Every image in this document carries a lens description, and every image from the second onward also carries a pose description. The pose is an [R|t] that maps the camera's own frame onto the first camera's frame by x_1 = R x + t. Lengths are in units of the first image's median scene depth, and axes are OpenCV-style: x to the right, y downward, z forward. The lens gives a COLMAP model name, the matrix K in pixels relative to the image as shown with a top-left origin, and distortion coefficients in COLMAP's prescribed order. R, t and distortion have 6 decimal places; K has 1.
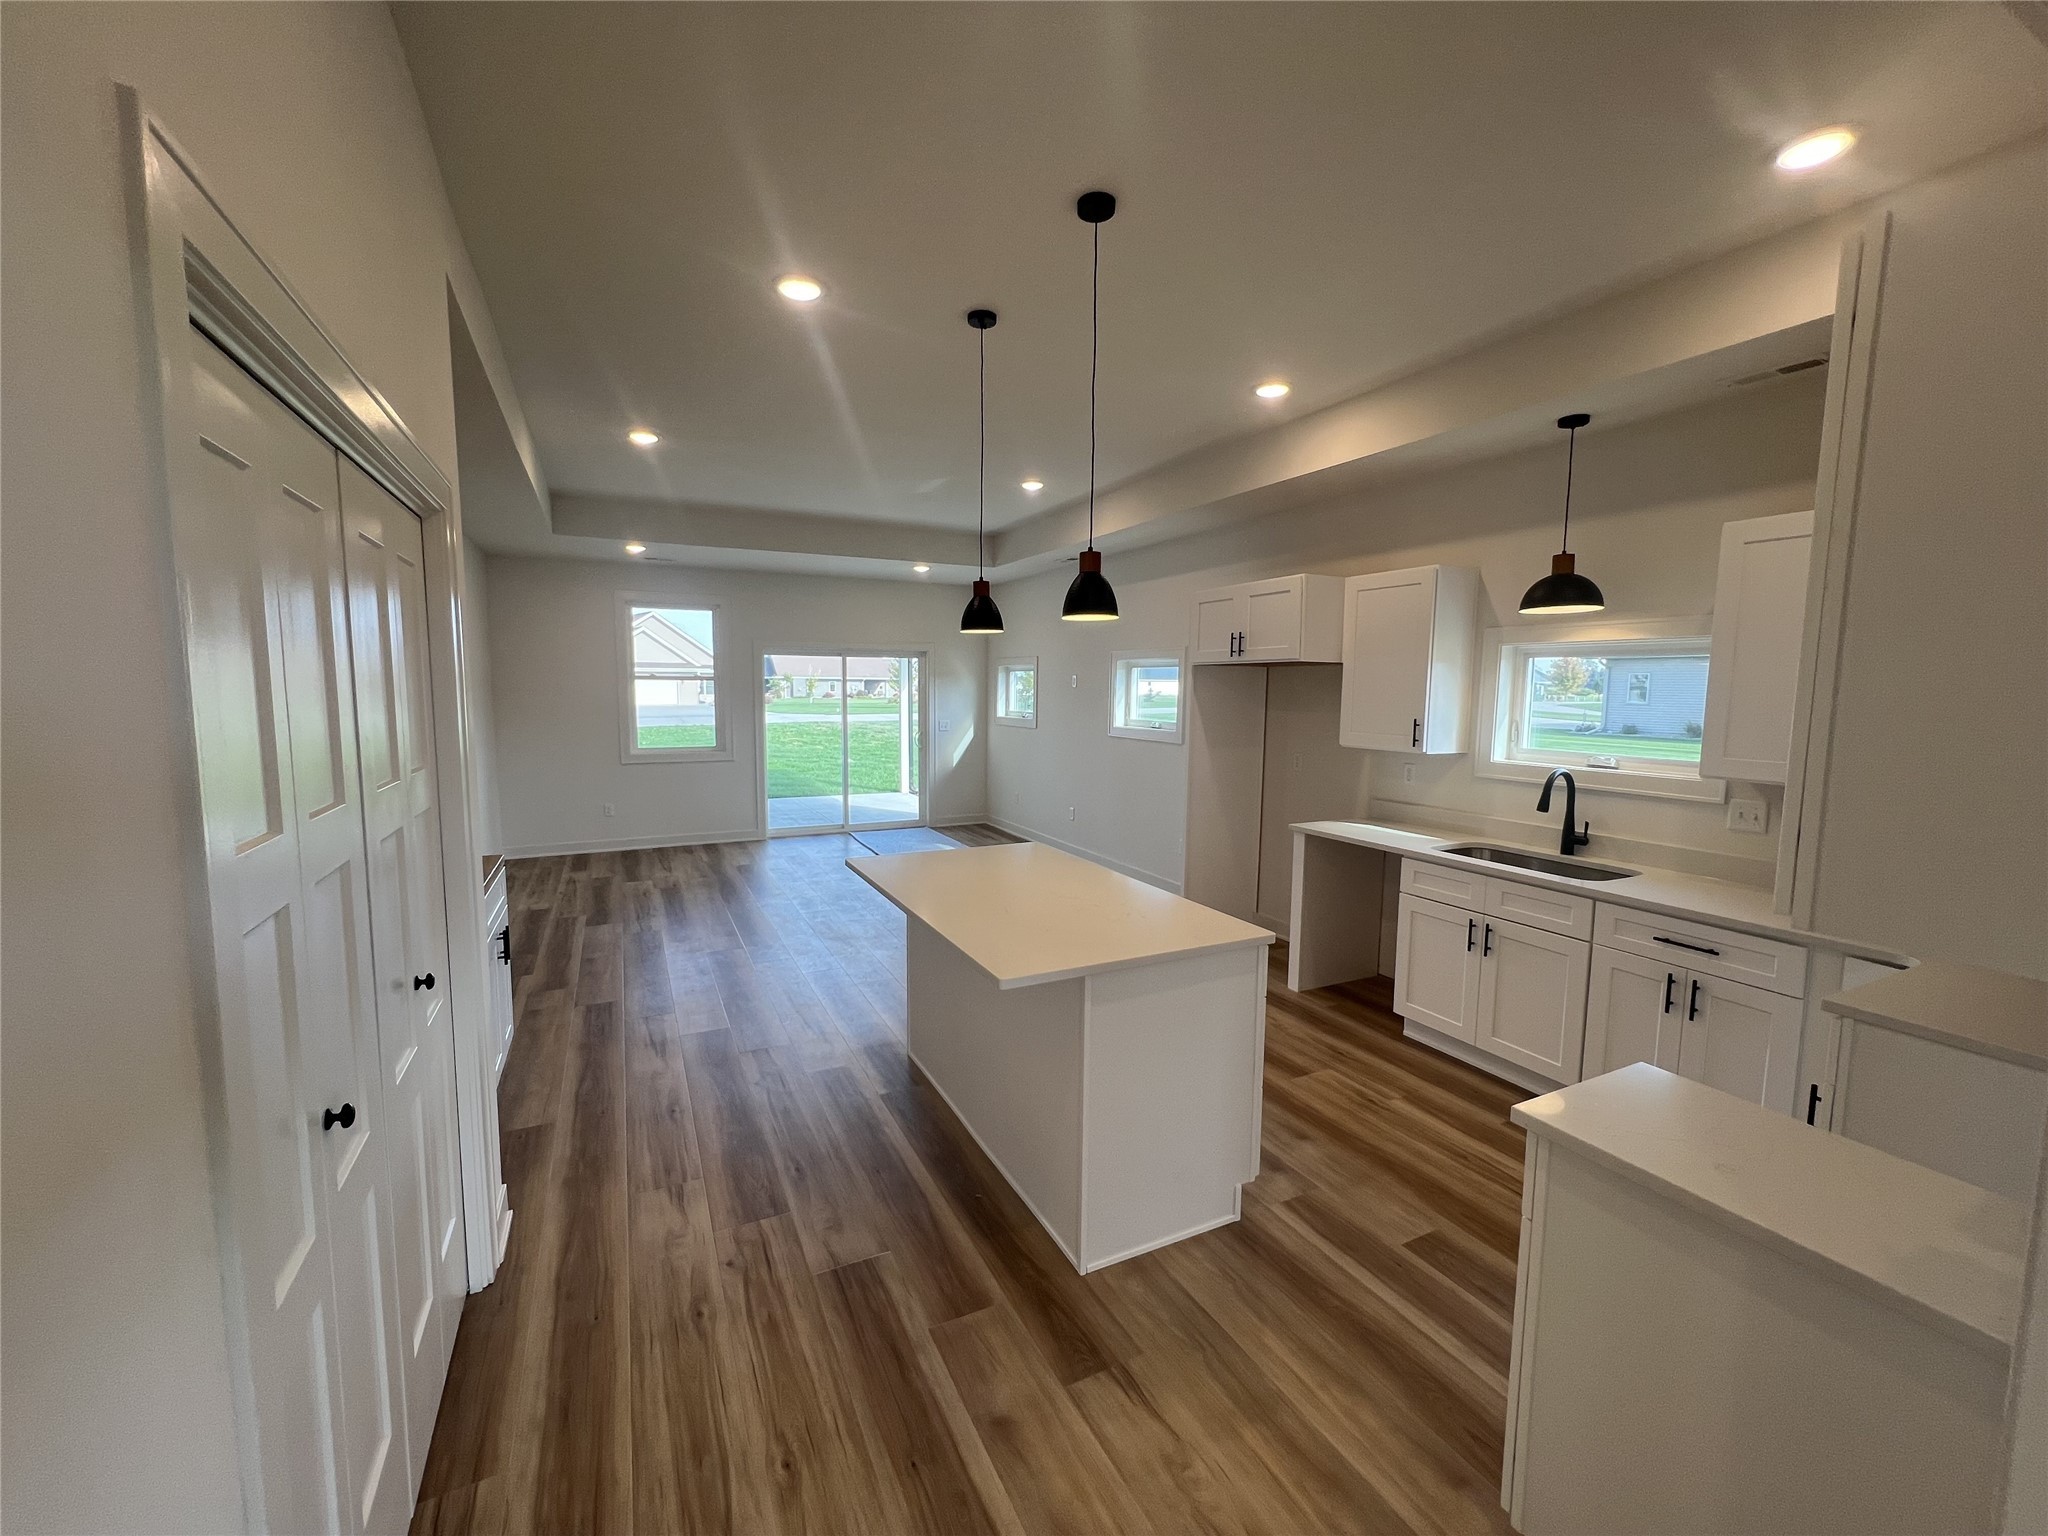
lens RADIAL K [[818.3, 0, 1024.0], [0, 818.3, 766.4], [0, 0, 1]] dist [-0.001597, 0.000123]
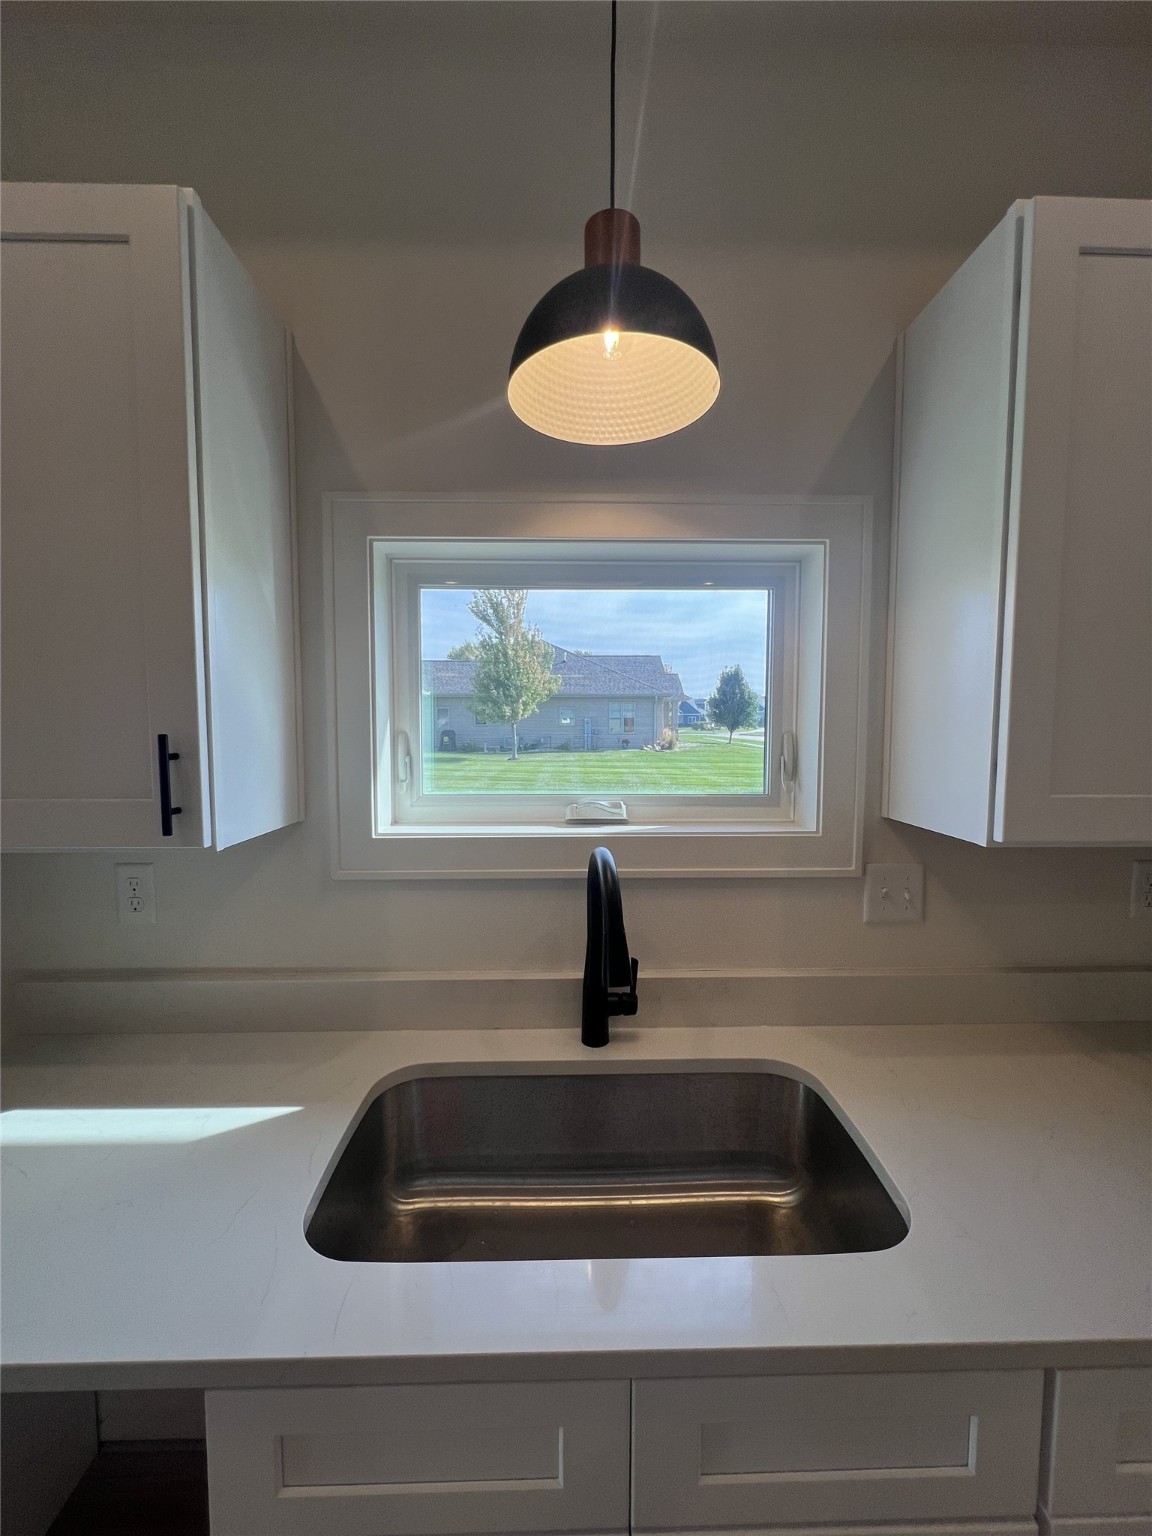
lens RADIAL K [[613.7, 0, 573.5], [0, 613.7, 776.1], [0, 0, 1]] dist [-0.001597, 0.000123]
pose [[0.449231, -0.088026, 0.889069, 0.174960], [0.097280, 0.994037, 0.049265, -0.020174], [-0.888104, 0.064358, 0.455115, 0.385831]]
